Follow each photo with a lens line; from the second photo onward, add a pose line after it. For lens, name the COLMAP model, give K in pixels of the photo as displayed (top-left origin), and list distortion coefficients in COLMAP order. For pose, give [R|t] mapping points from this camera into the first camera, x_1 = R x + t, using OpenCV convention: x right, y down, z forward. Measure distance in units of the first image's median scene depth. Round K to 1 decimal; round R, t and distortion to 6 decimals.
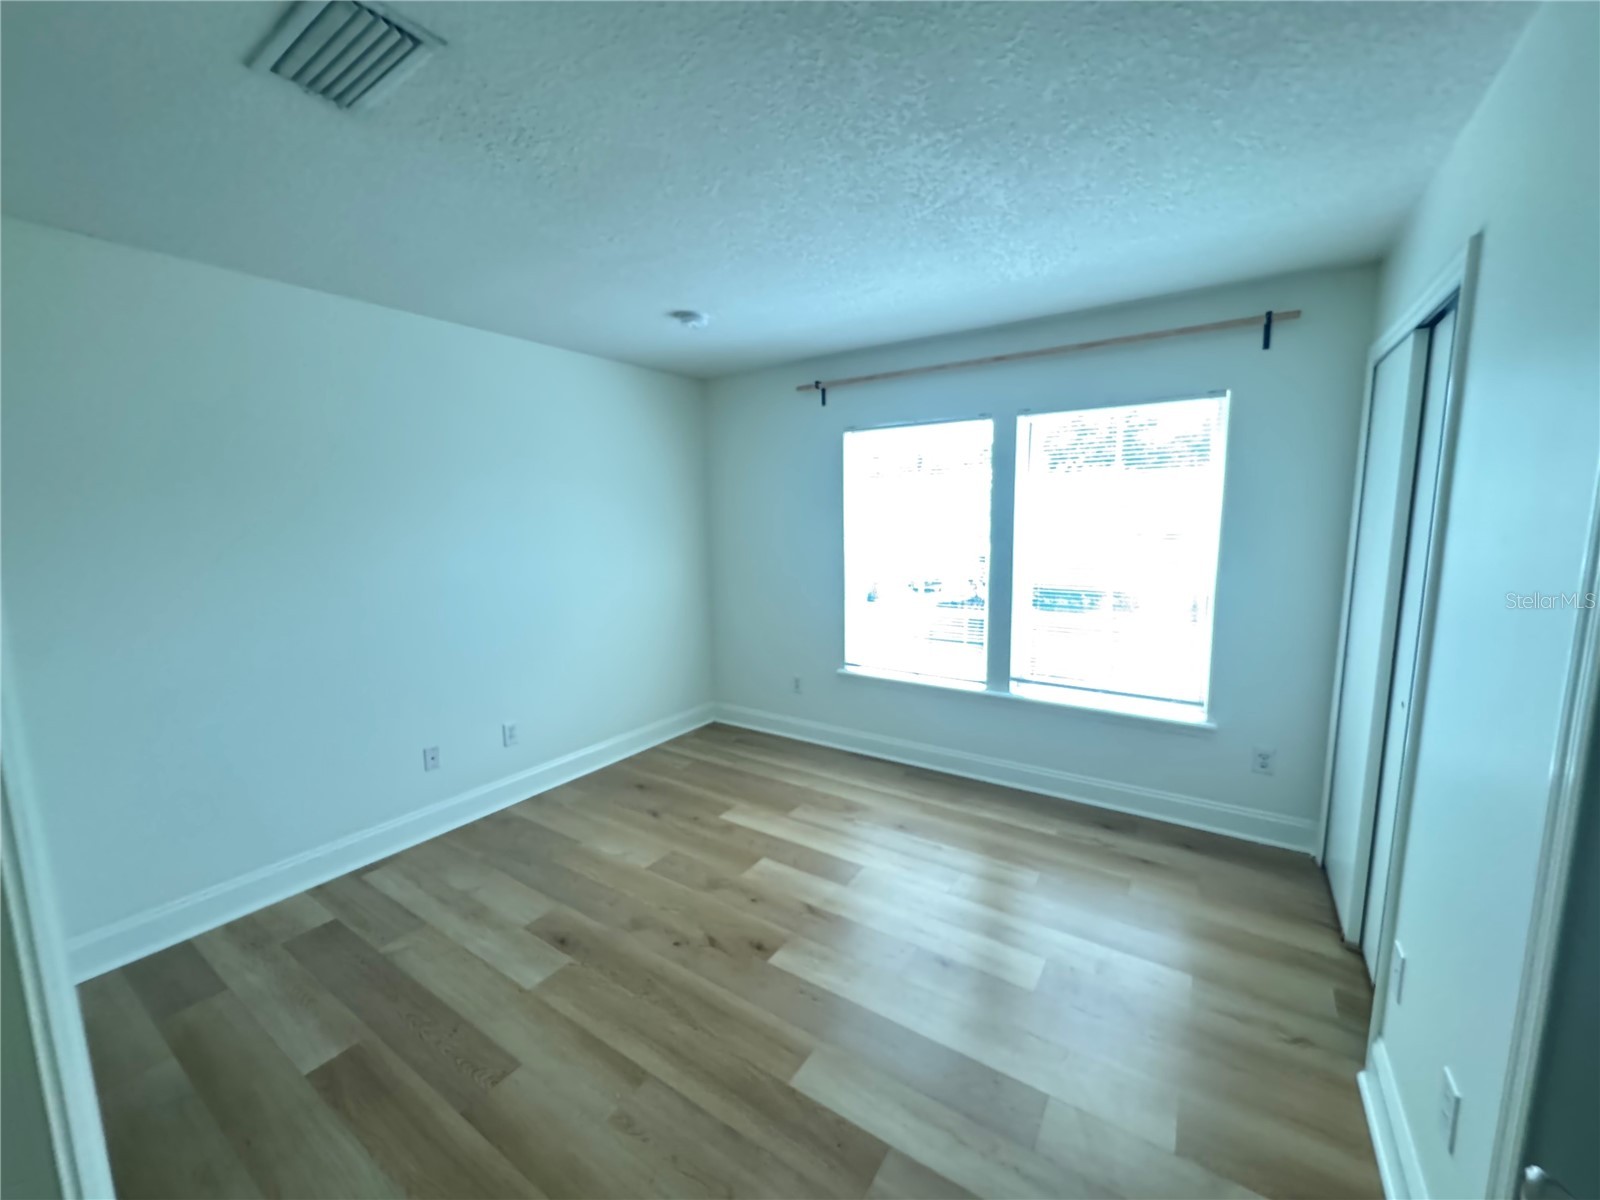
lens RADIAL K [[636.7, 0, 799.7], [0, 636.7, 604.8], [0, 0, 1]] dist [0.000347, -0.000033]
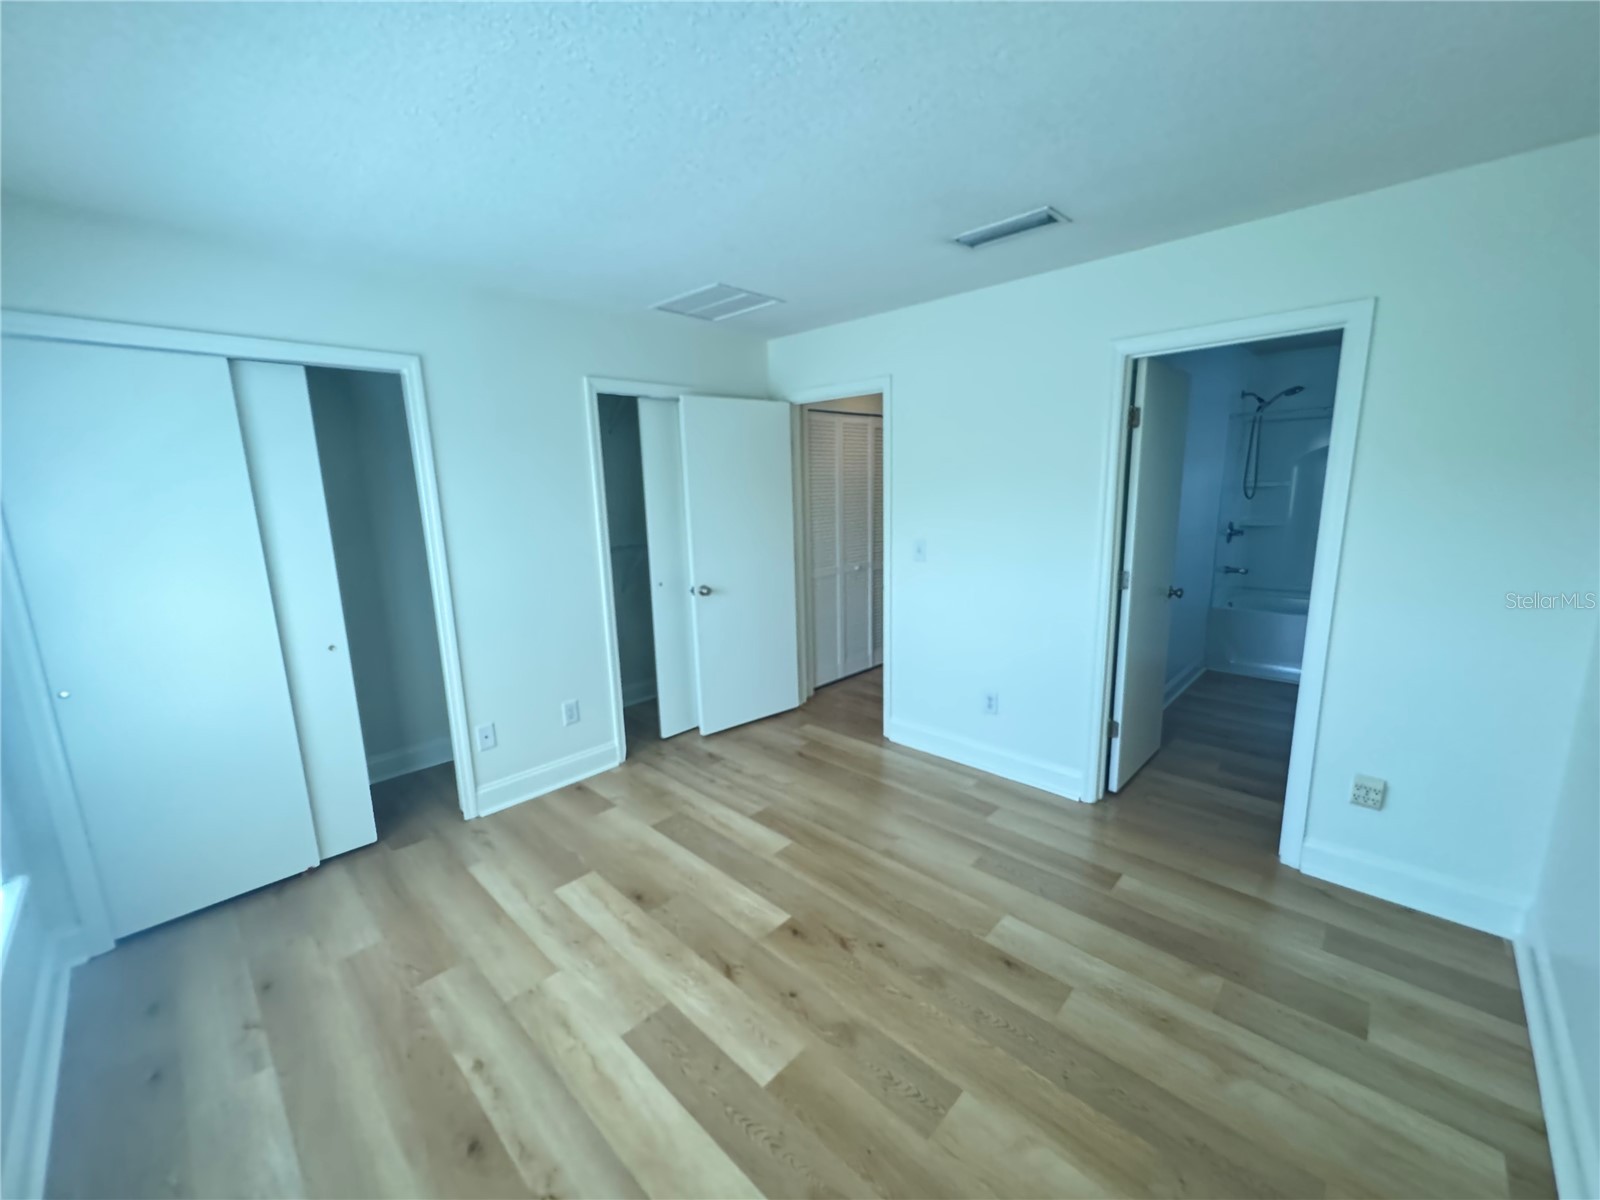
lens RADIAL K [[636.7, 0, 795.4], [0, 636.7, 598.8], [0, 0, 1]] dist [0.000347, -0.000033]
pose [[-0.983109, 0.005305, 0.182945, -0.238149], [0.063400, 0.947561, 0.313222, -0.257565], [-0.171690, 0.319530, -0.931892, 1.705525]]
